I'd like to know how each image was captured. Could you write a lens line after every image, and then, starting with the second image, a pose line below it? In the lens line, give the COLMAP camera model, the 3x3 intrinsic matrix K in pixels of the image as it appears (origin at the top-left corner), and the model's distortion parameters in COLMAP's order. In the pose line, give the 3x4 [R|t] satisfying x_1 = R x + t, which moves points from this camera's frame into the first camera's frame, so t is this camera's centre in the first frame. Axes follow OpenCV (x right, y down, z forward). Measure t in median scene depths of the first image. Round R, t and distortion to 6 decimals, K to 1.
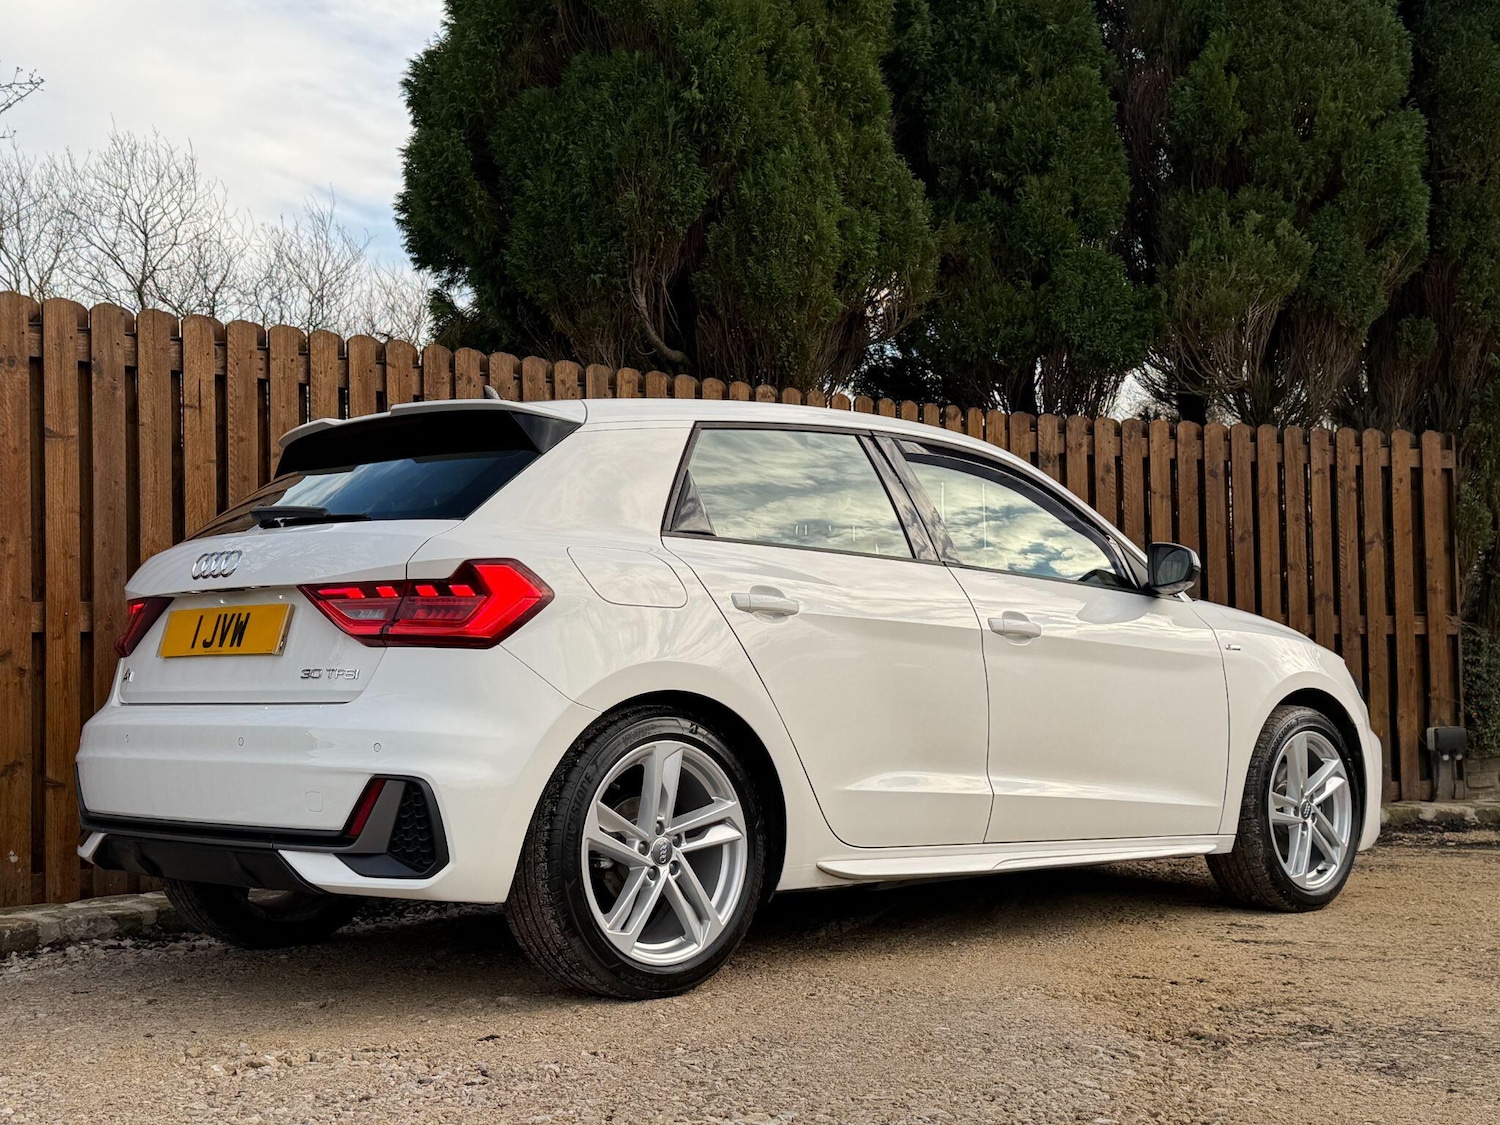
lens RADIAL K [[1934.3, 0, 747.9], [0, 1934.3, 564.8], [0, 0, 1]] dist [0.206023, -0.462803]
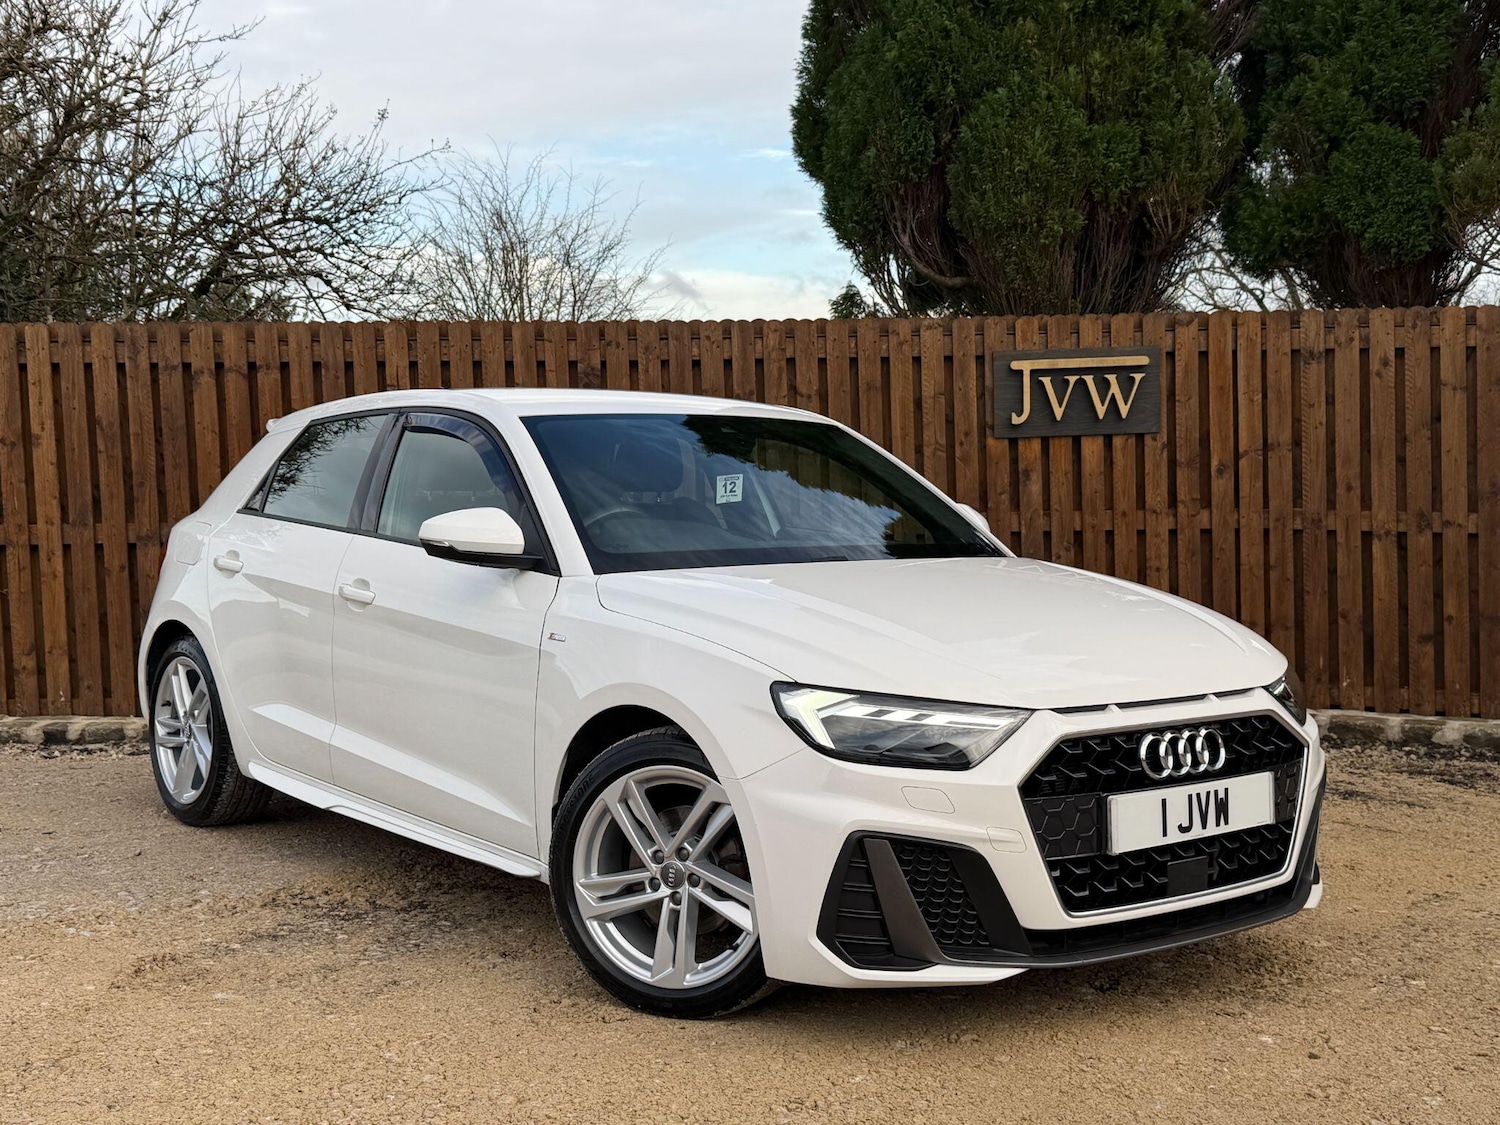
lens RADIAL K [[1827.5, 0, 758.2], [0, 1827.5, 568.8], [0, 0, 1]] dist [0.202275, -0.444264]
pose [[0.736500, 0.044997, -0.674940, 0.639158], [0.032905, 0.994221, 0.102189, -0.057391], [0.675637, -0.097471, 0.730762, 0.125943]]
